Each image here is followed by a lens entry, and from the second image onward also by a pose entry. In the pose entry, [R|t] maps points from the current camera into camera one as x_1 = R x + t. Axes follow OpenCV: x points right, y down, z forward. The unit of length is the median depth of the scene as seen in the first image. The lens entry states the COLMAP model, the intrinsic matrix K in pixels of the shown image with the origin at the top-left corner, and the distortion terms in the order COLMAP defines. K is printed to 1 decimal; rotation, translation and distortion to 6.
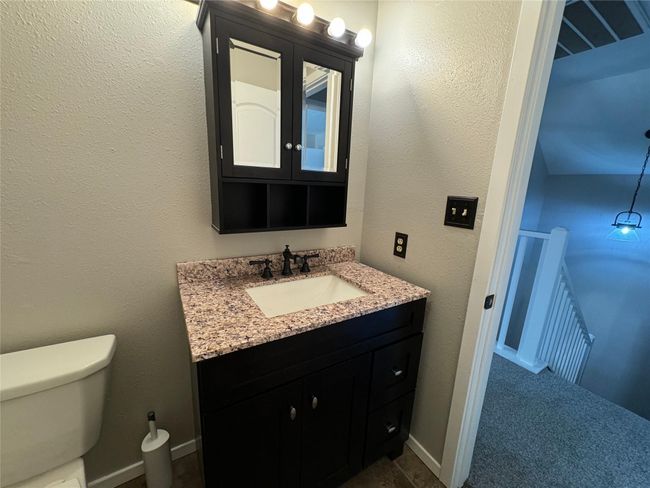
lens RADIAL K [[260.5, 0, 325.5], [0, 260.5, 244.3], [0, 0, 1]] dist [0.012216, 0.000286]
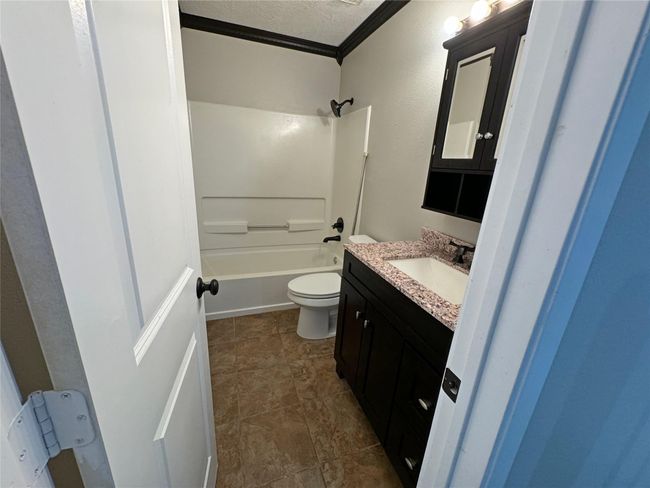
lens RADIAL K [[260.5, 0, 324.9], [0, 260.5, 243.8], [0, 0, 1]] dist [0.012216, 0.000286]
pose [[-0.192754, 0.239969, -0.951452, 1.093543], [-0.284928, 0.914169, 0.288289, -0.118598], [0.938969, 0.326664, -0.107836, 0.707260]]
